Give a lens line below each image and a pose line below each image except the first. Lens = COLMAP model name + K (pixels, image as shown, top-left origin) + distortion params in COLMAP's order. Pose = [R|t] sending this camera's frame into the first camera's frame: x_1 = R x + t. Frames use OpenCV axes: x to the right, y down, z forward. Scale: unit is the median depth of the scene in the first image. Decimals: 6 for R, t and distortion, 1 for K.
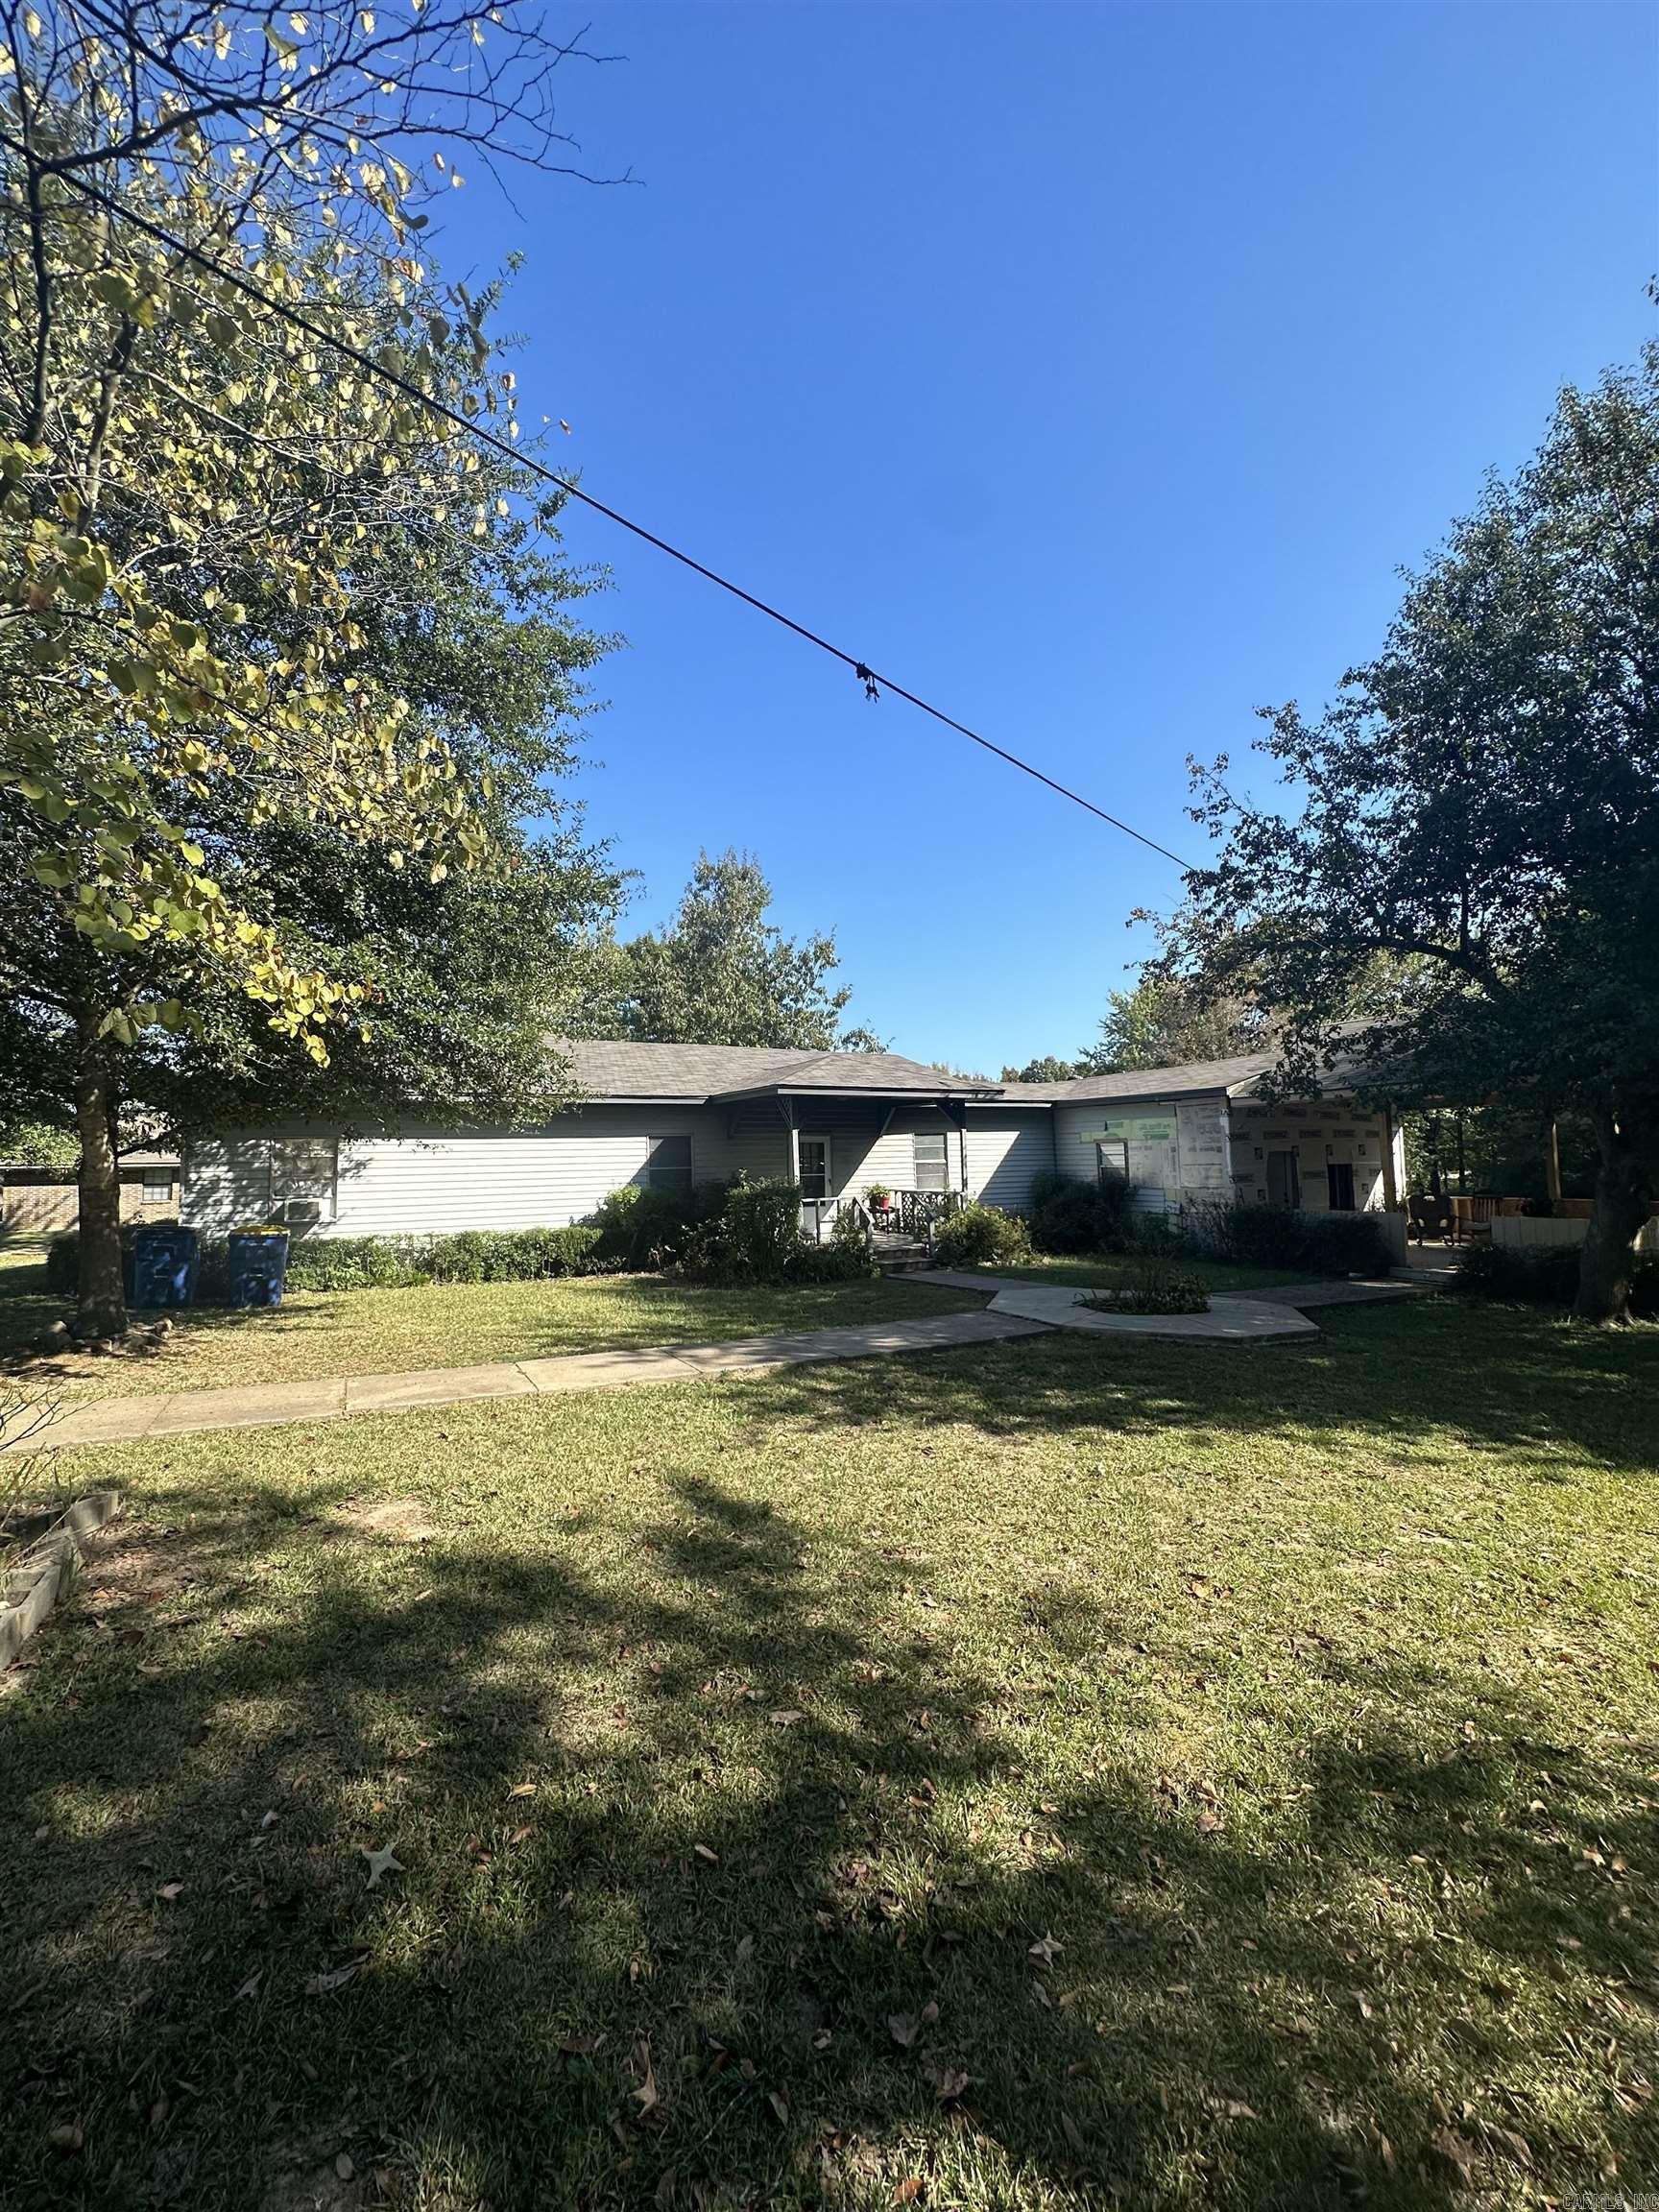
lens RADIAL K [[885.5, 0, 835.3], [0, 885.5, 1103.1], [0, 0, 1]] dist [-0.001714, -0.000083]
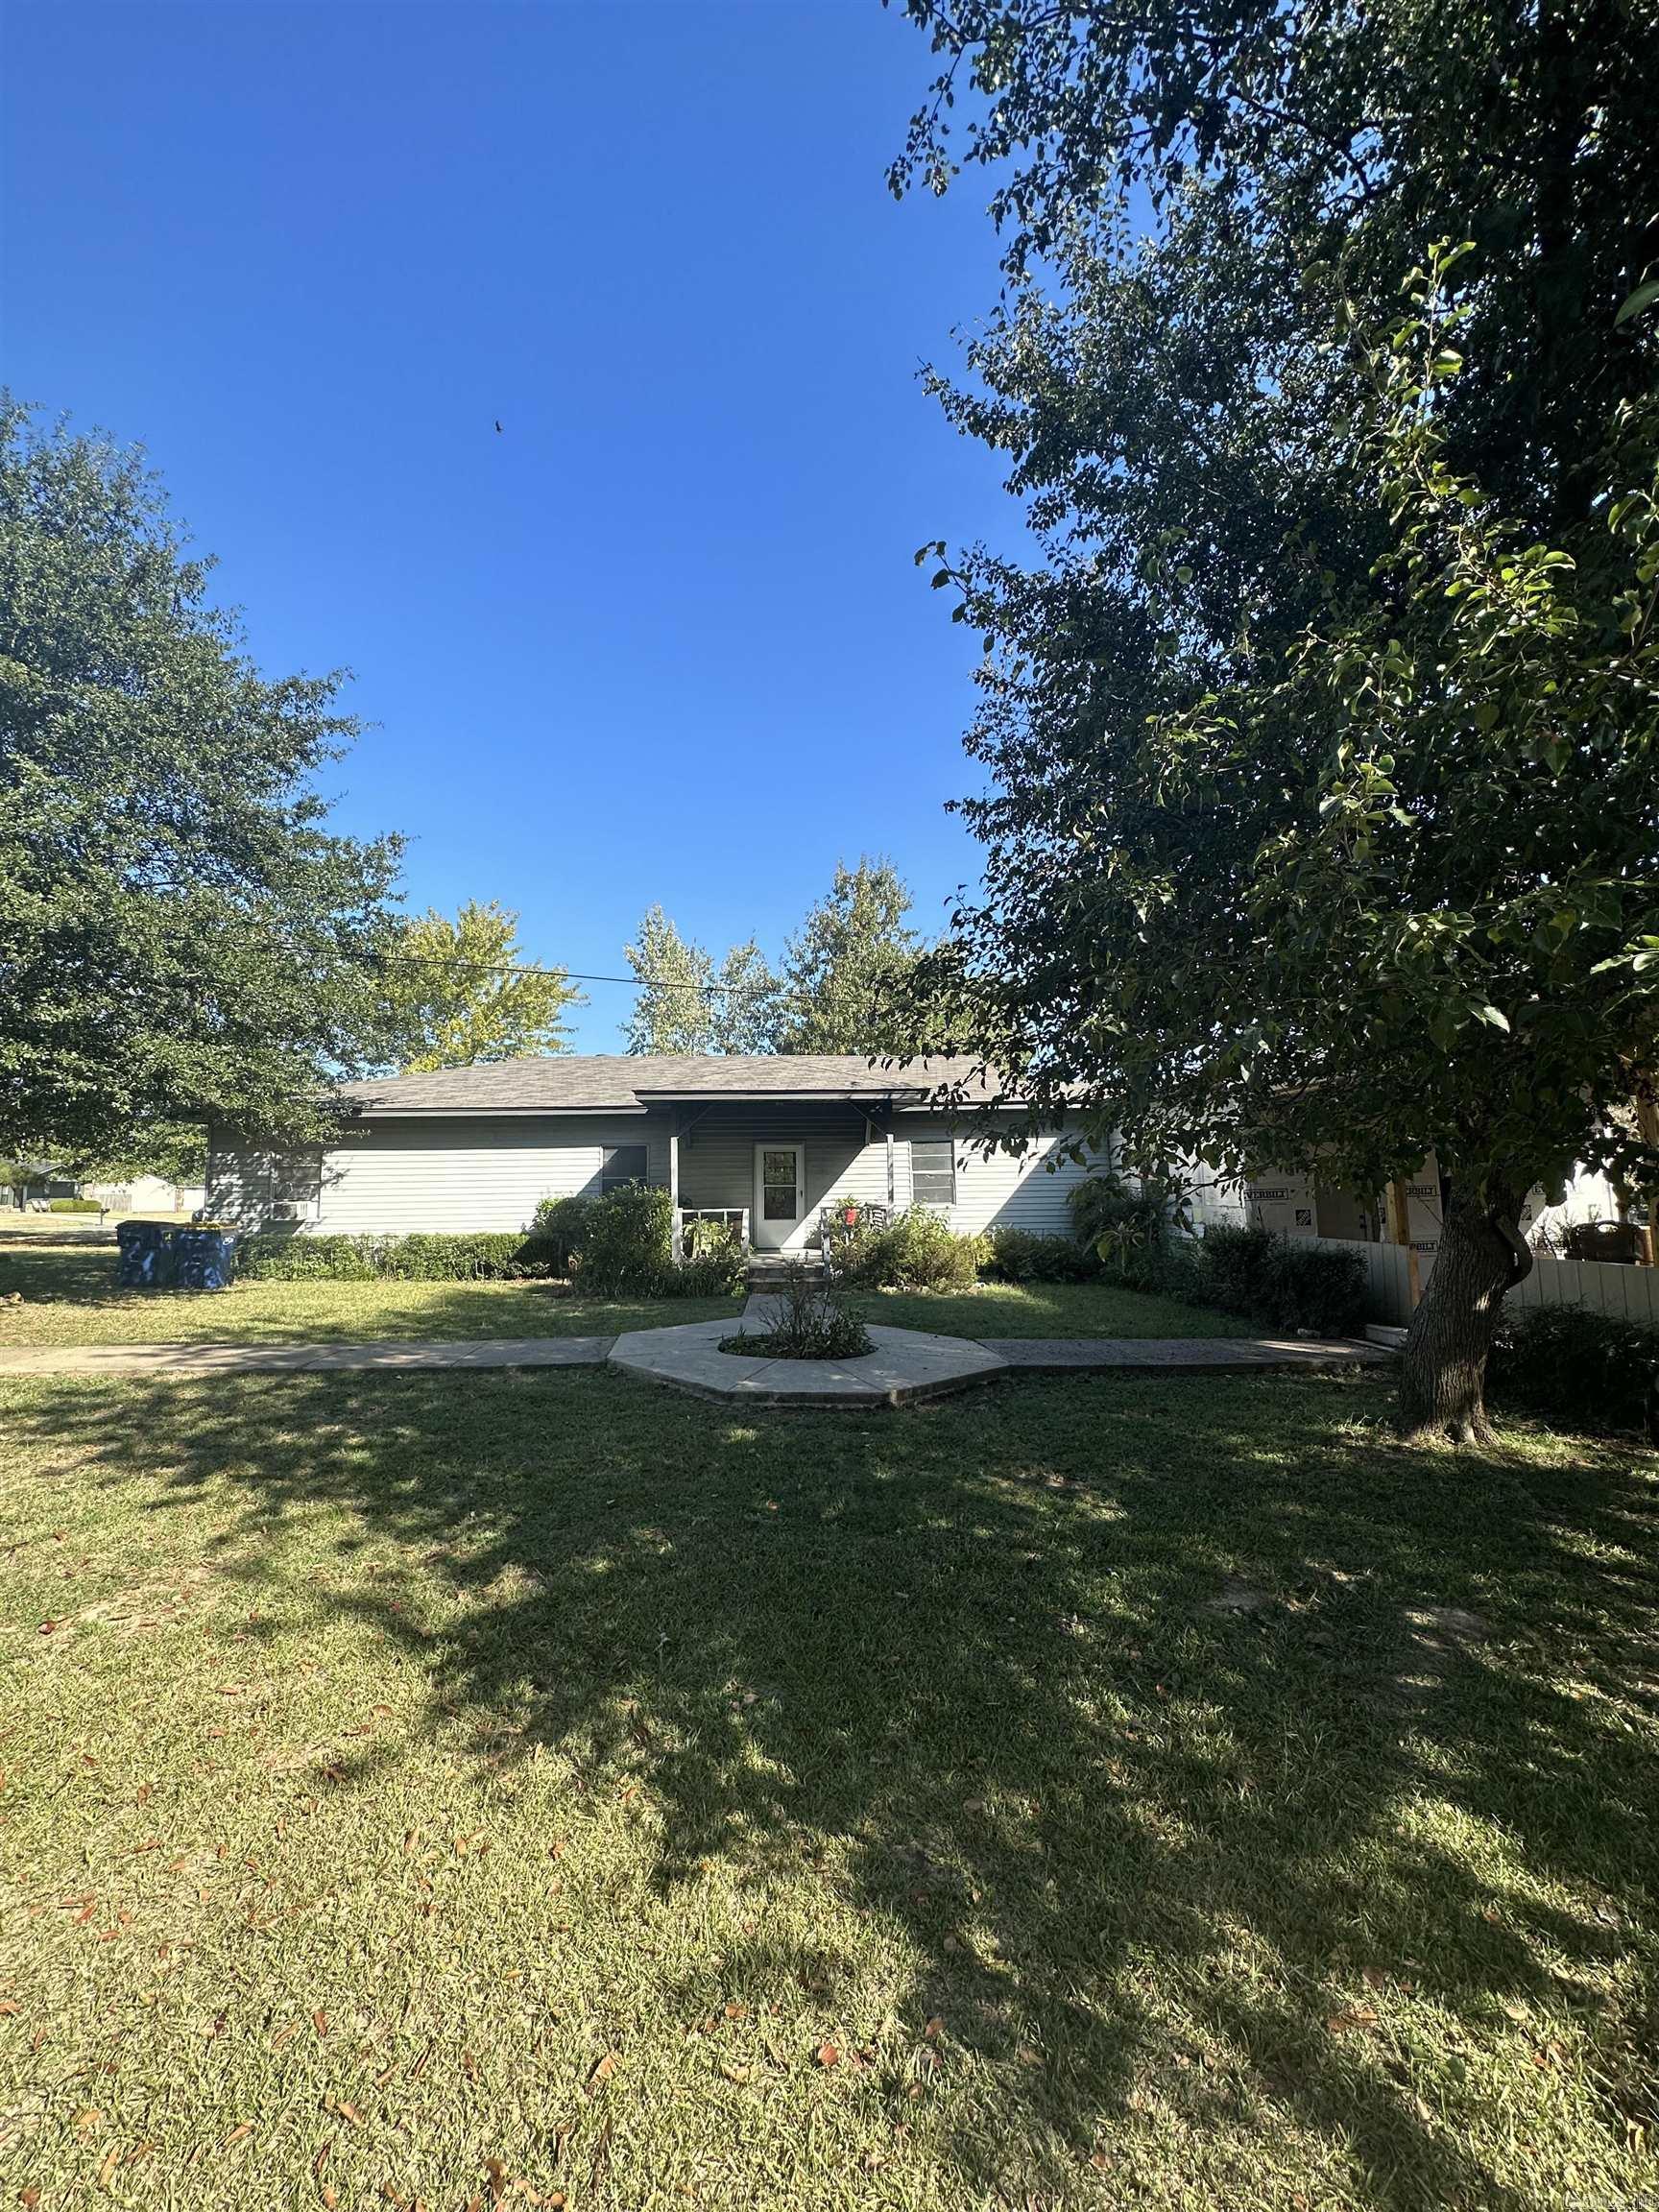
lens RADIAL K [[885.5, 0, 835.3], [0, 885.5, 1103.1], [0, 0, 1]] dist [-0.001714, -0.000083]
pose [[0.916247, -0.030276, -0.399469, 0.515808], [0.023838, 0.999494, -0.021077, 0.016453], [0.399905, 0.009789, 0.916504, 0.189936]]
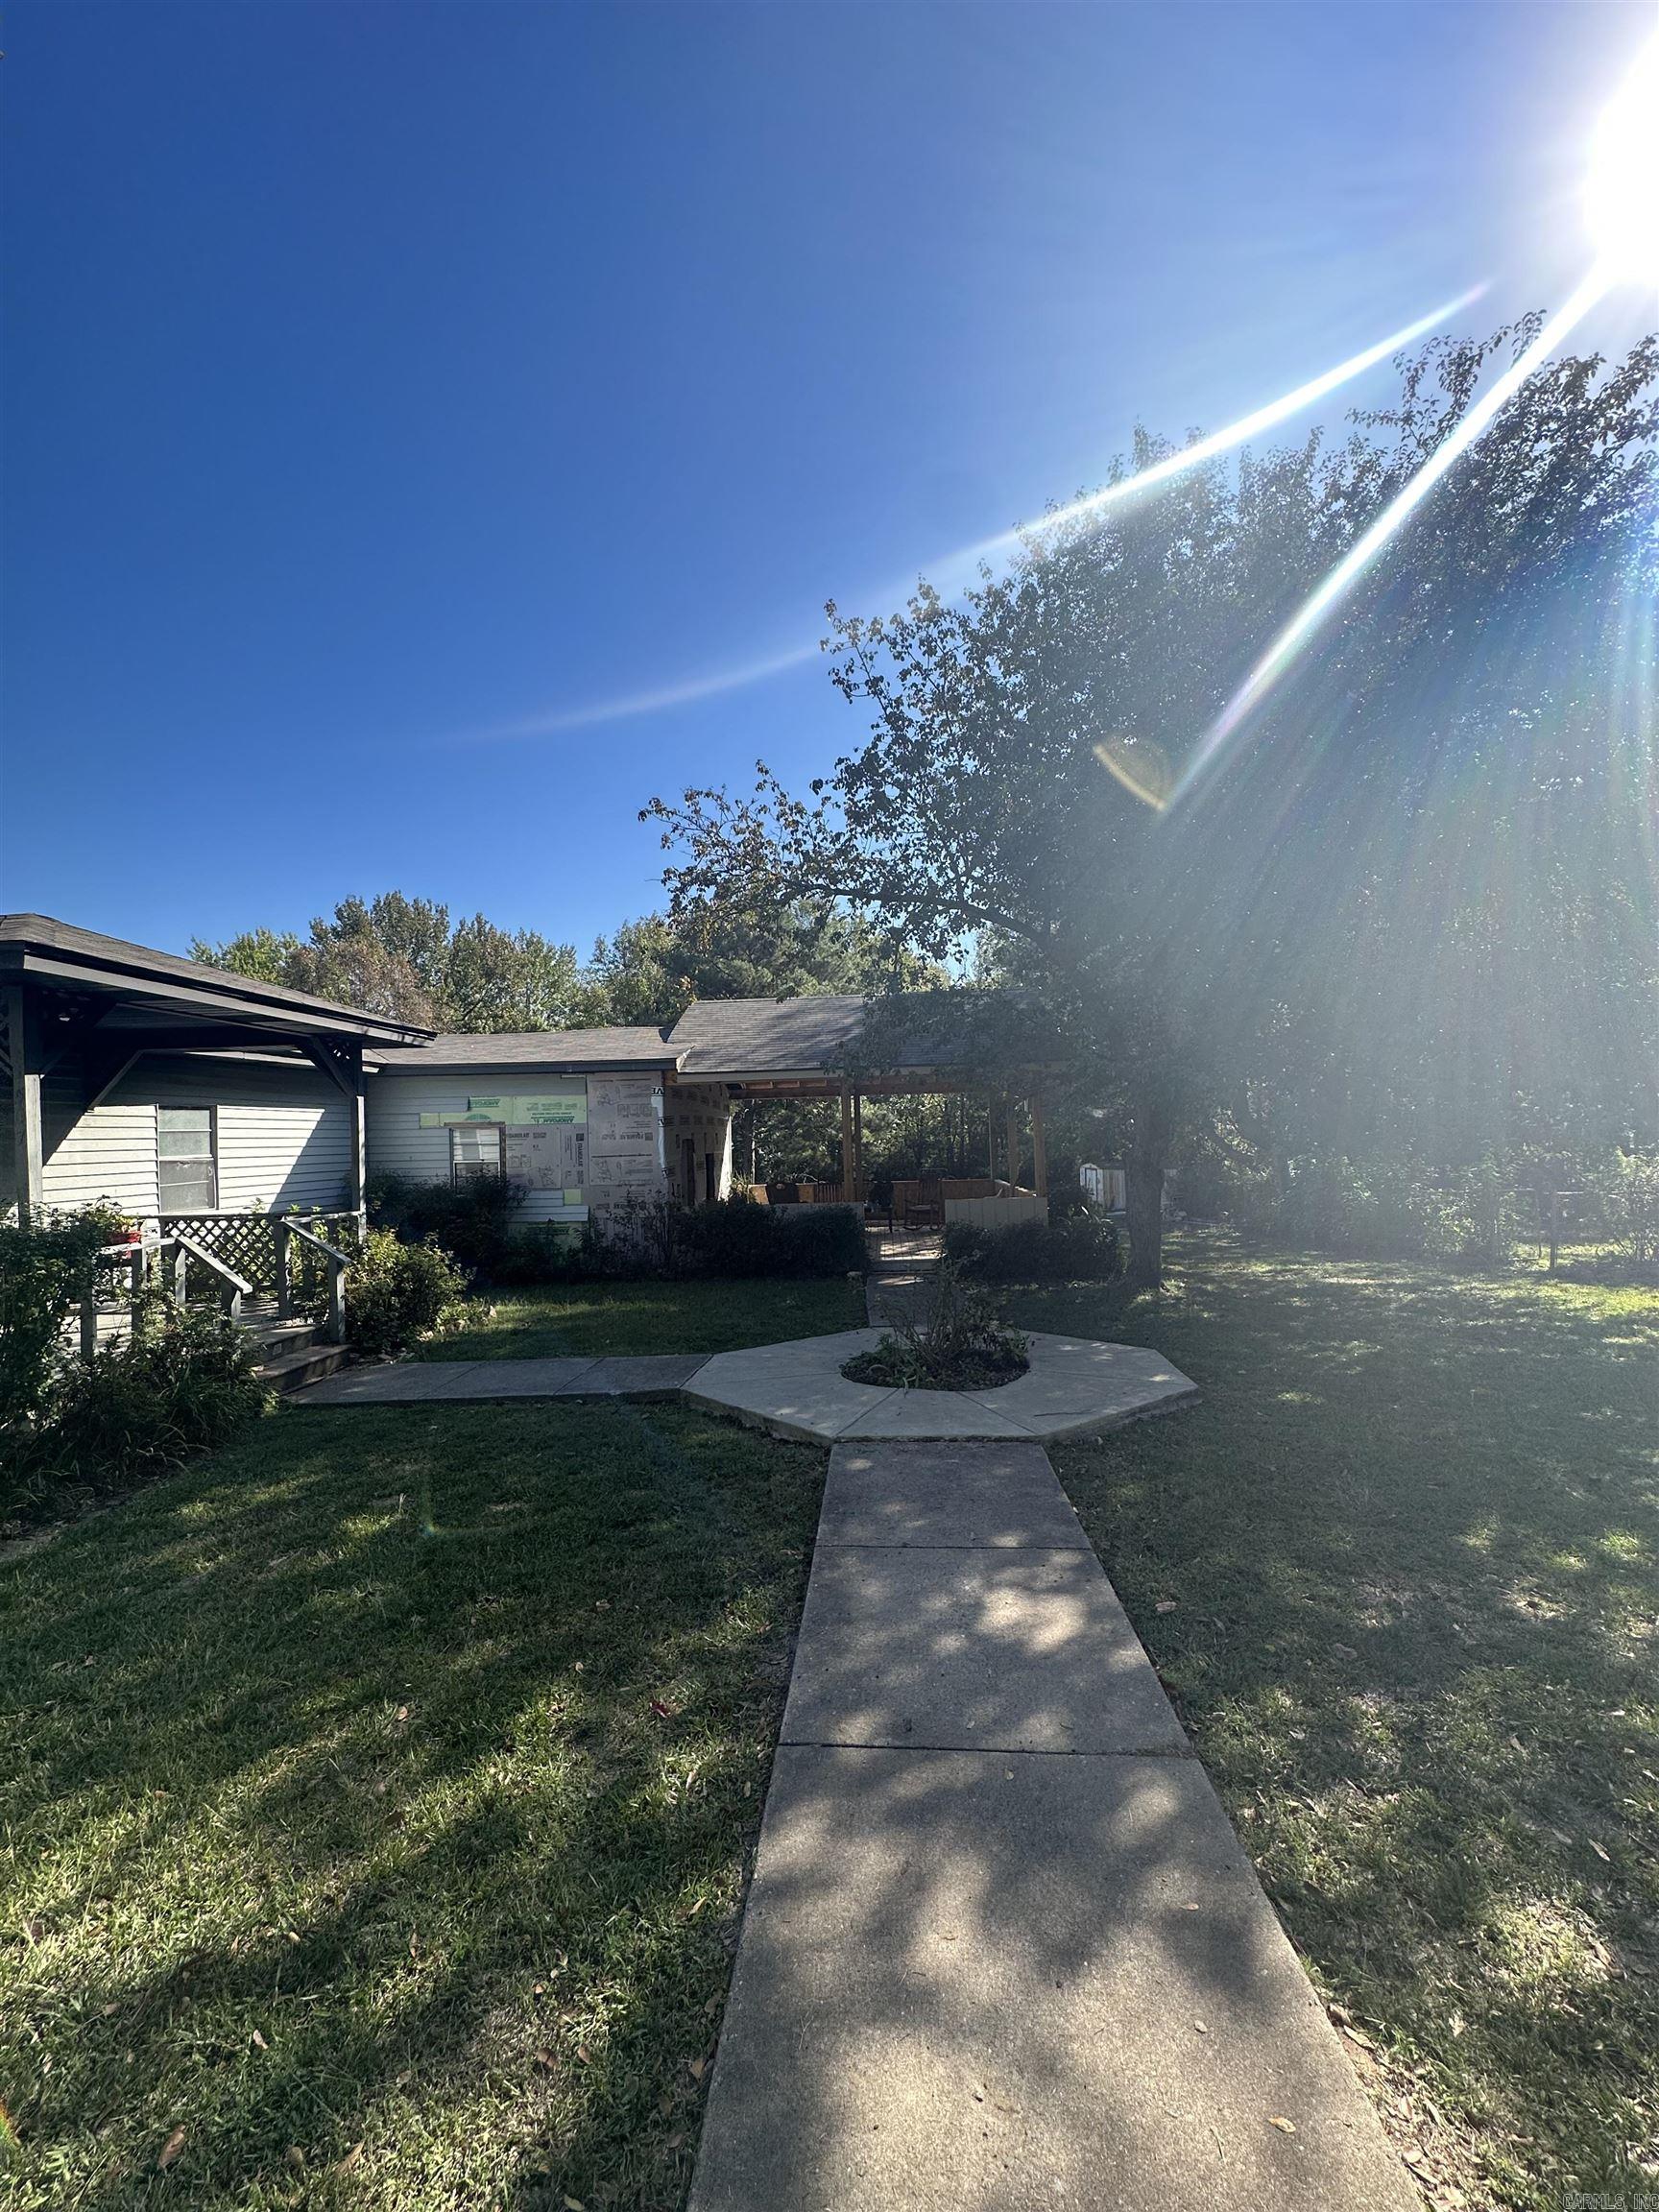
lens RADIAL K [[885.5, 0, 835.3], [0, 885.5, 1103.1], [0, 0, 1]] dist [-0.001714, -0.000083]
pose [[0.533650, 0.037116, 0.844890, -0.186147], [-0.039088, 0.999051, -0.019200, 0.037298], [-0.844801, -0.022779, 0.534595, 0.518851]]
